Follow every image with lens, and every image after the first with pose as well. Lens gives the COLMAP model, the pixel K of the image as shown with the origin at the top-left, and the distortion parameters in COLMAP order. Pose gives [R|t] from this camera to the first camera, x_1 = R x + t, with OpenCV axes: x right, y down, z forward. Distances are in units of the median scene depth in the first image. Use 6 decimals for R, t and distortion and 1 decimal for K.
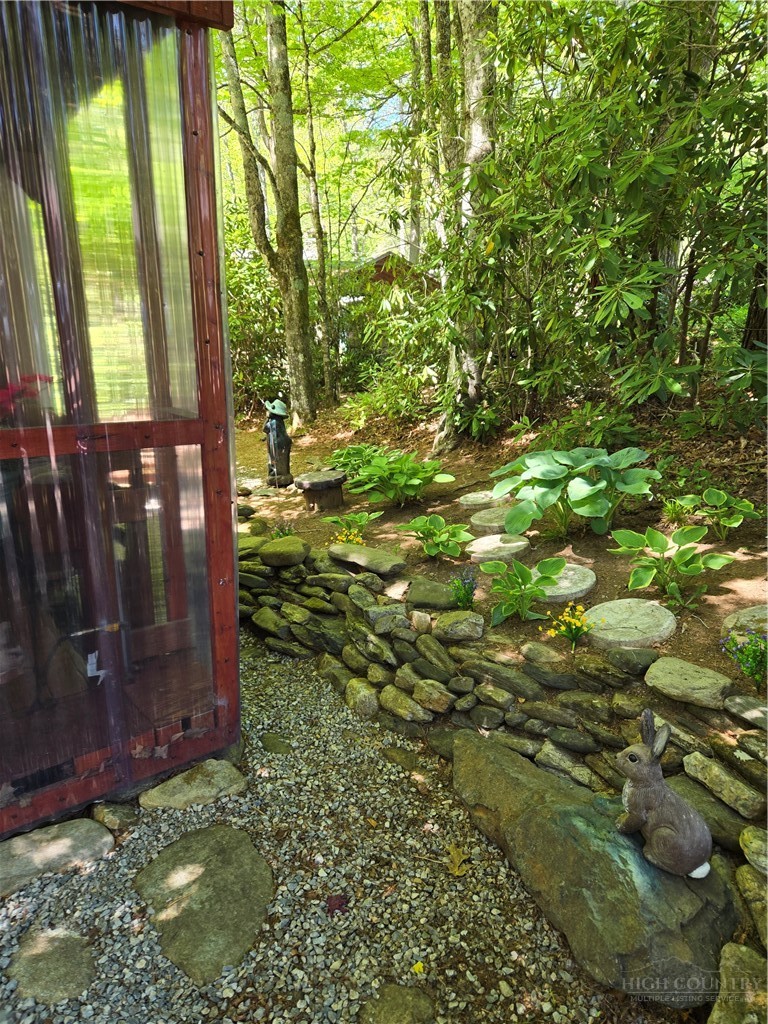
lens RADIAL K [[695.7, 0, 379.3], [0, 695.7, 519.9], [0, 0, 1]] dist [0.080651, -0.066625]
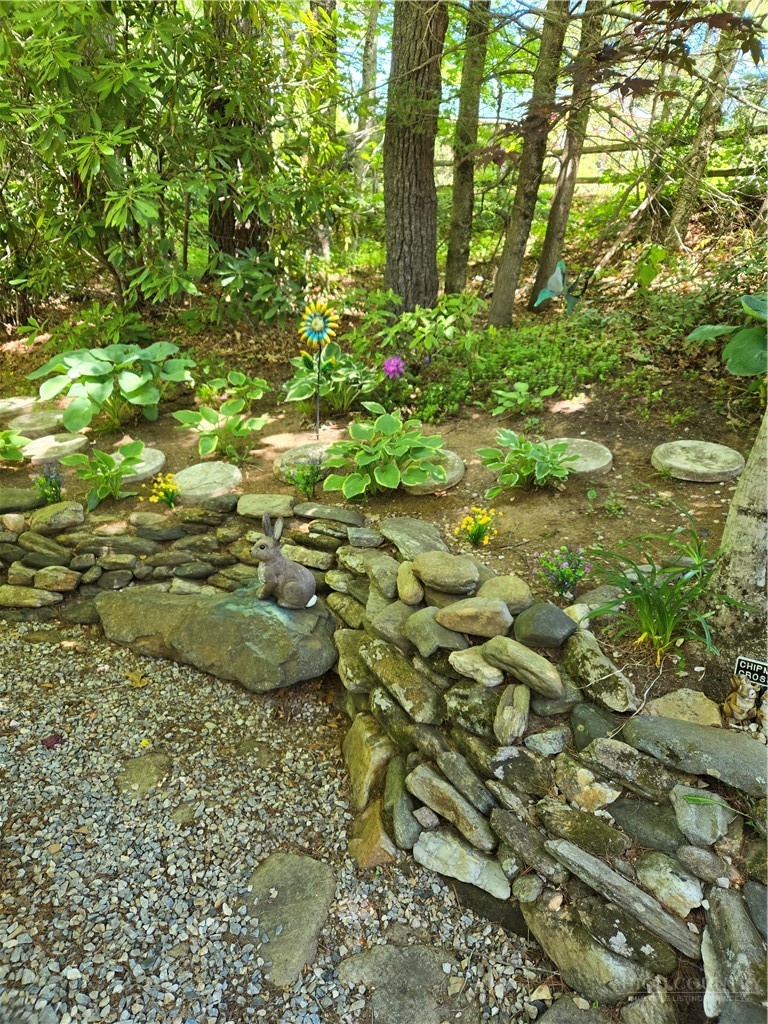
lens RADIAL K [[695.7, 0, 379.3], [0, 695.7, 519.9], [0, 0, 1]] dist [0.080651, -0.066625]
pose [[0.746390, -0.218076, 0.628764, -0.236553], [0.135113, 0.974767, 0.177692, 0.035540], [-0.651649, -0.047673, 0.757021, -0.171265]]
